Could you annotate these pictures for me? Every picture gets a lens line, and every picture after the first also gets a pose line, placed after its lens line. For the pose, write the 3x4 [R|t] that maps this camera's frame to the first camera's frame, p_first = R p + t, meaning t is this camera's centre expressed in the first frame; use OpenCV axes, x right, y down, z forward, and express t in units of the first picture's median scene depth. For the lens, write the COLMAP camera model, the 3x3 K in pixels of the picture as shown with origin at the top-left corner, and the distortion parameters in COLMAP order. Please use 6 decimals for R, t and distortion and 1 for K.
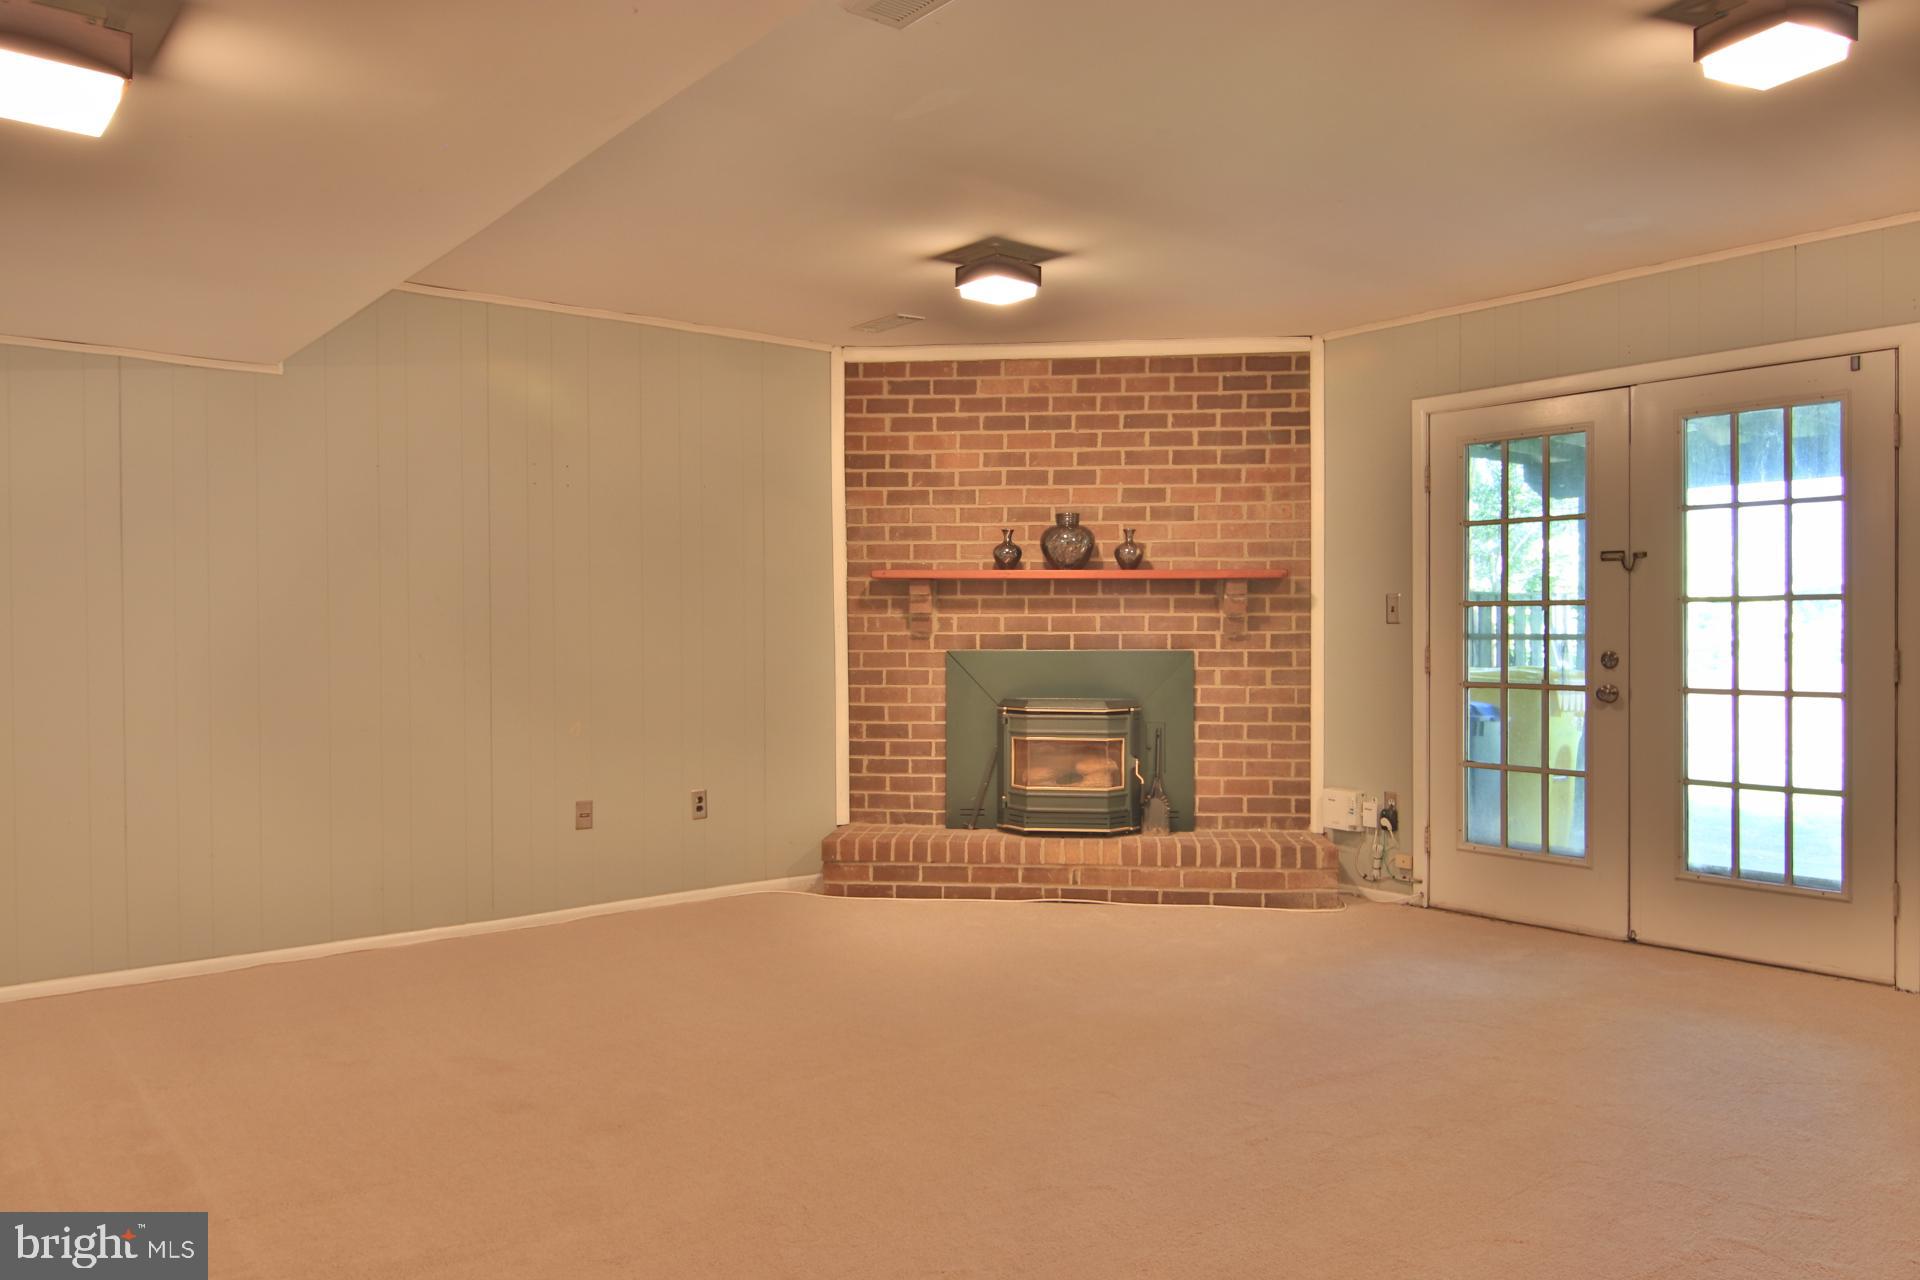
lens RADIAL K [[1313.5, 0, 960.0], [0, 1313.5, 640.0], [0, 0, 1]] dist [0.003974, -0.001196]
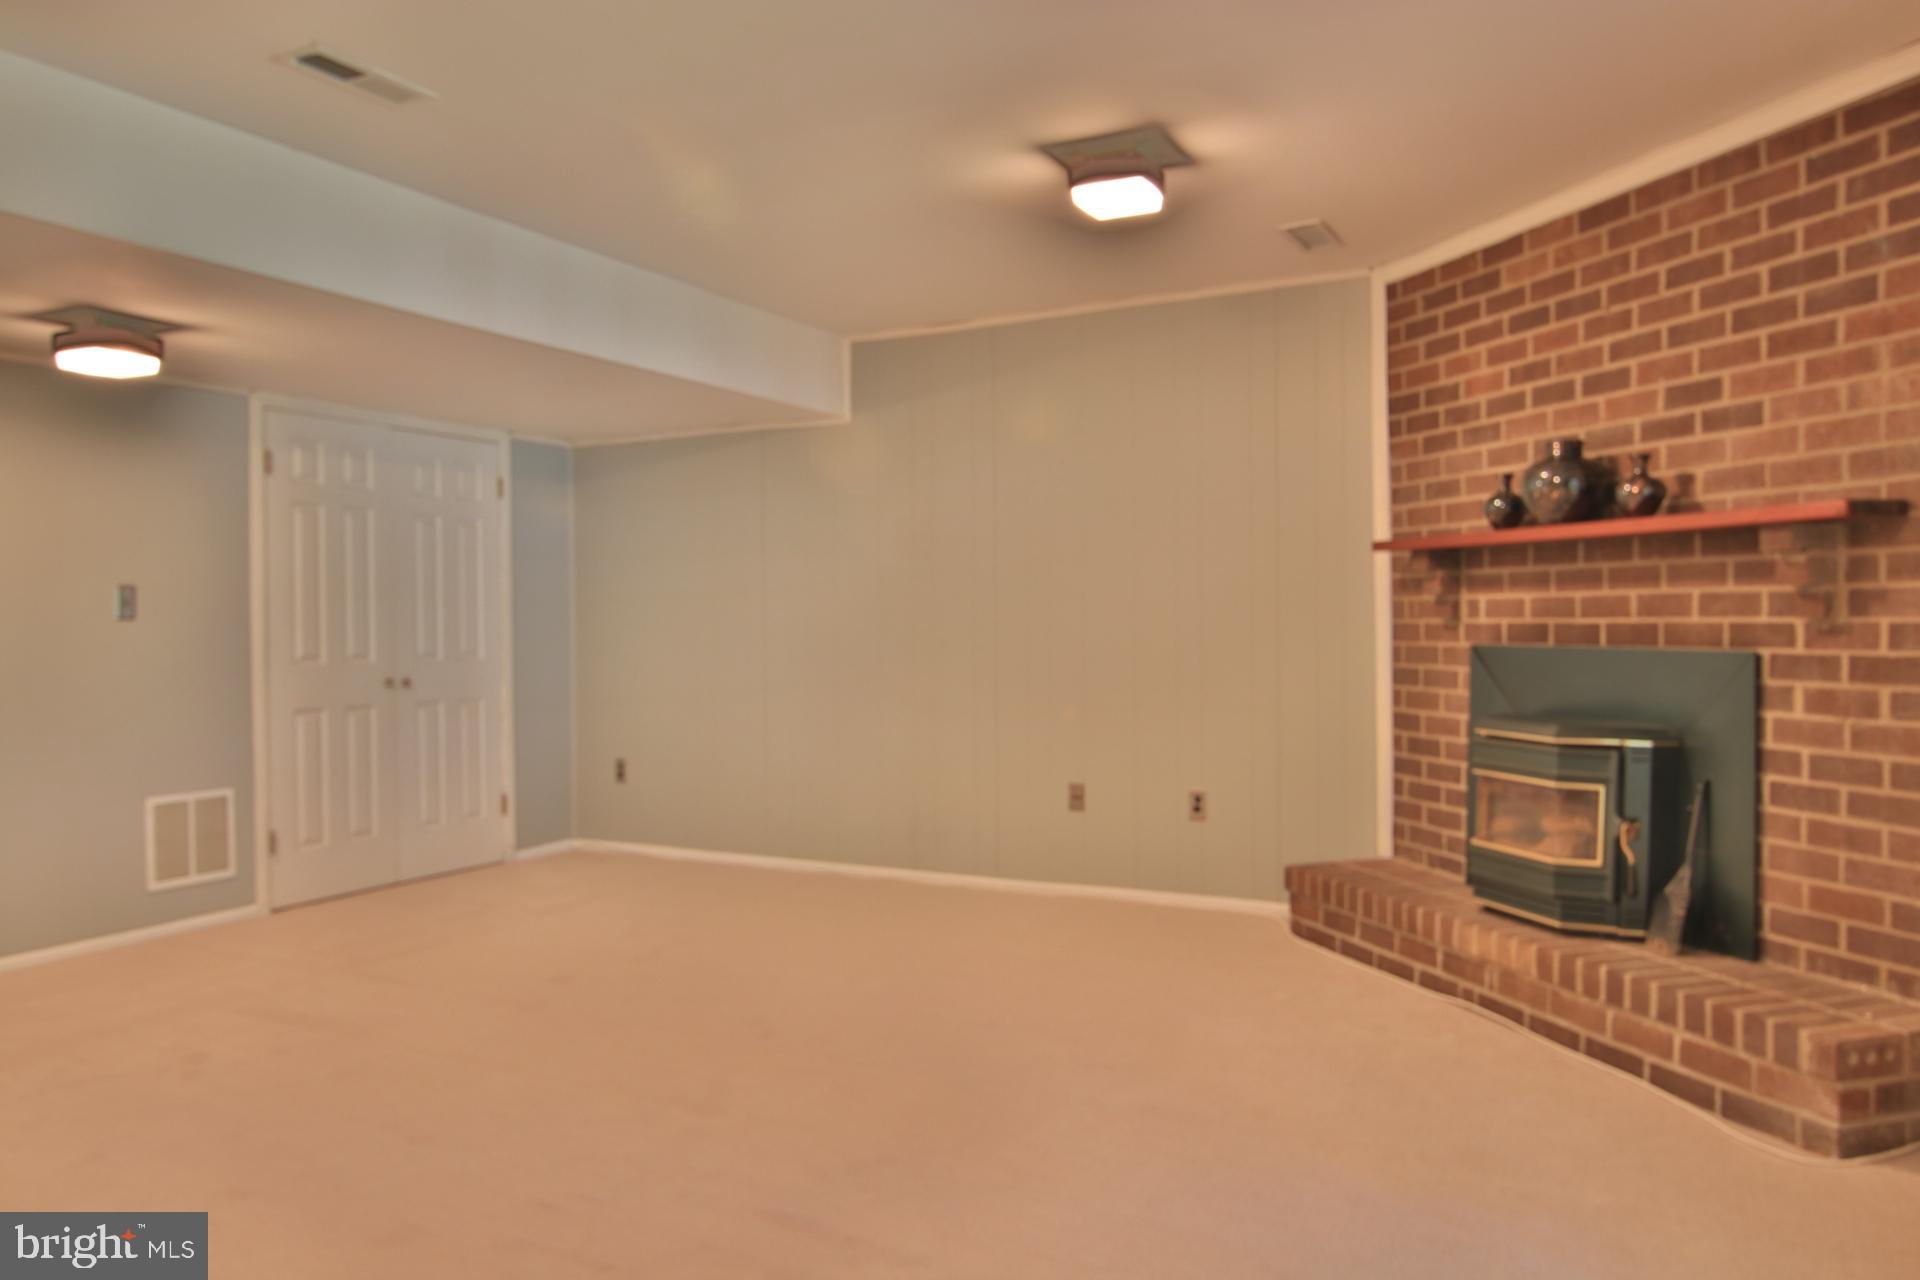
lens RADIAL K [[1344.0, 0, 960.0], [0, 1344.0, 640.0], [0, 0, 1]] dist [-0.009651, -0.006060]
pose [[0.394689, 0.012886, -0.918724, 0.581172], [-0.000135, 0.999902, 0.013967, -0.005032], [0.918815, -0.005389, 0.394652, 0.446870]]
